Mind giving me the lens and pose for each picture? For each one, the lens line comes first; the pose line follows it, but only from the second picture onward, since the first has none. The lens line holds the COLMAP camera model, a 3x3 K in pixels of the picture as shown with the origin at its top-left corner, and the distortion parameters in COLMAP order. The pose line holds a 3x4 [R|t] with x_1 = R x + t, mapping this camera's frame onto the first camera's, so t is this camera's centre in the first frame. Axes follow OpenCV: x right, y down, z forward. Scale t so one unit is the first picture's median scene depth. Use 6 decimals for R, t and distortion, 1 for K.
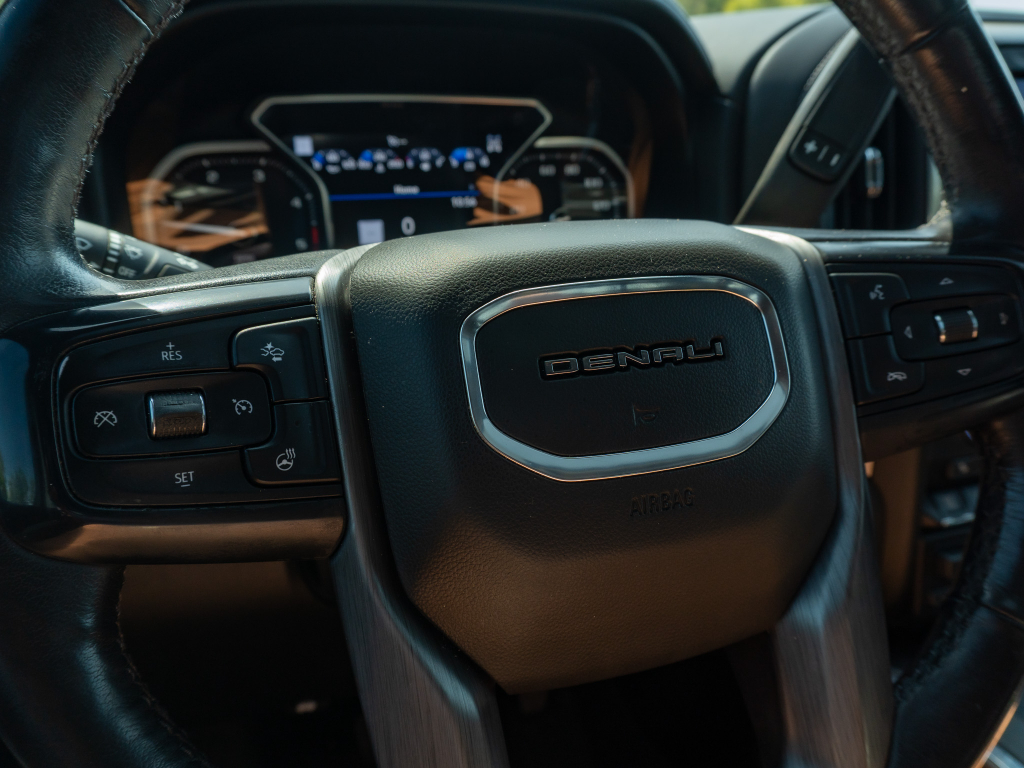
lens RADIAL K [[773.9, 0, 518.0], [0, 773.9, 385.3], [0, 0, 1]] dist [-0.023705, 0.007067]
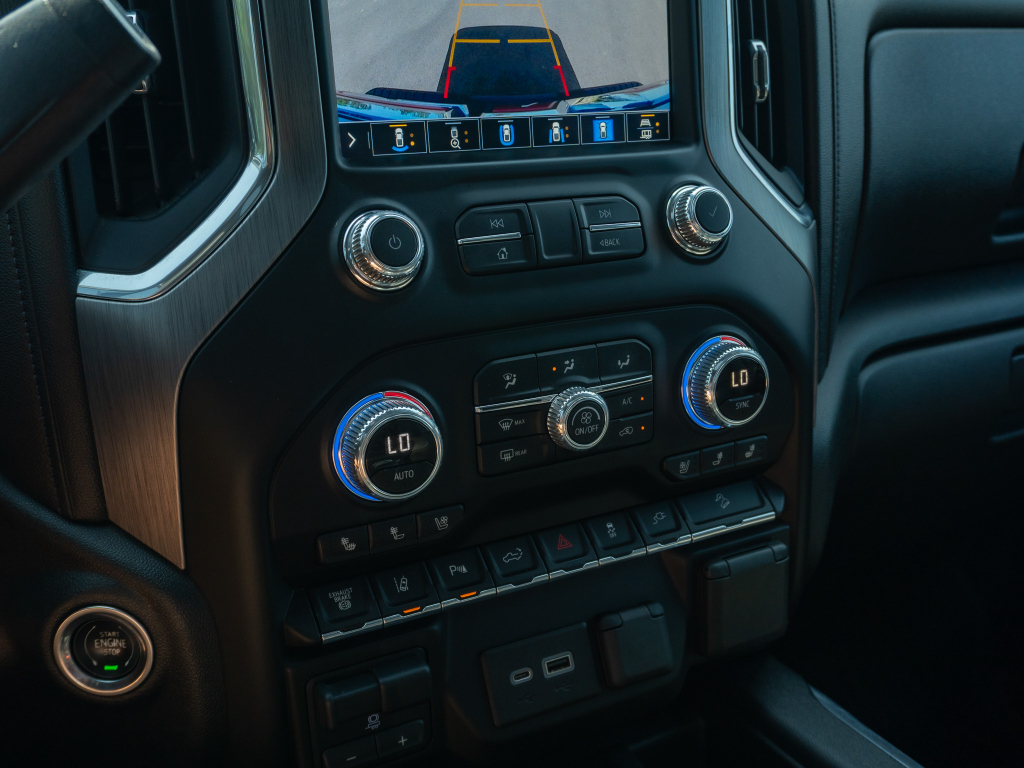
lens RADIAL K [[1056.6, 0, 512.0], [0, 1056.6, 384.0], [0, 0, 1]] dist [-0.007299, 0.009597]
pose [[0.984047, -0.048476, 0.171177, 0.584202], [0.048418, 0.998817, 0.004517, -0.017273], [-0.171194, 0.003843, 0.985230, 0.161262]]
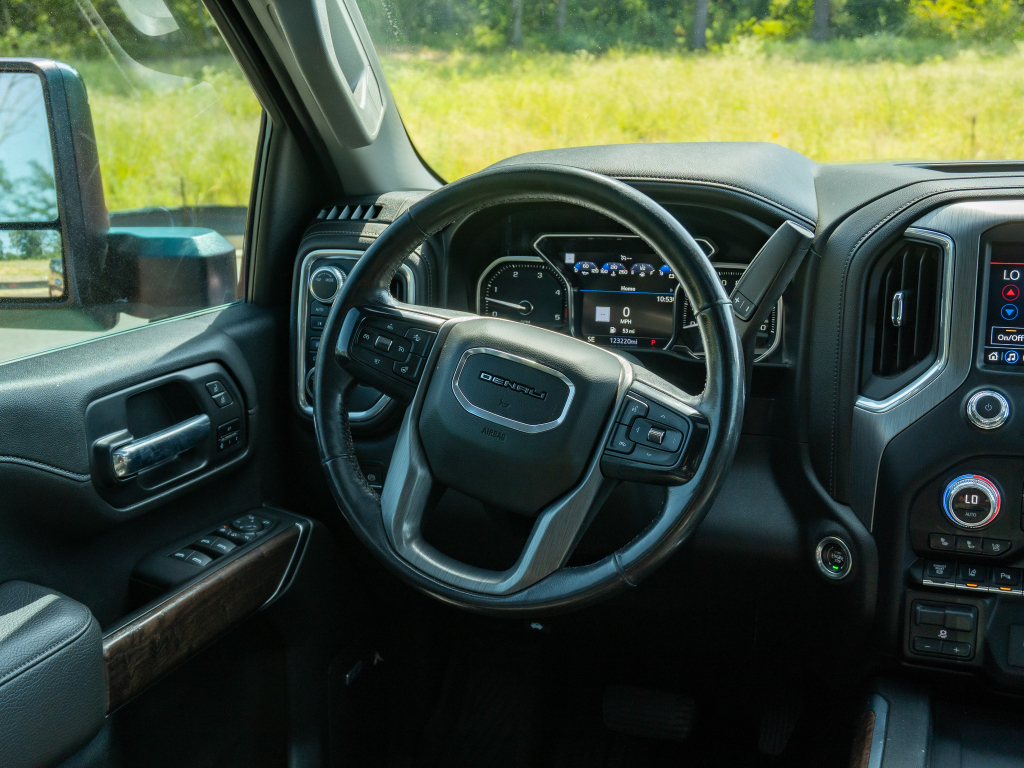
lens RADIAL K [[1223.1, 0, 512.0], [0, 1223.1, 384.0], [0, 0, 1]] dist [-0.008268, 0.003596]
pose [[0.776045, 0.138941, -0.615182, 1.261814], [-0.184864, 0.982700, -0.011258, 0.003957], [0.602975, 0.122462, 0.788305, -1.089578]]
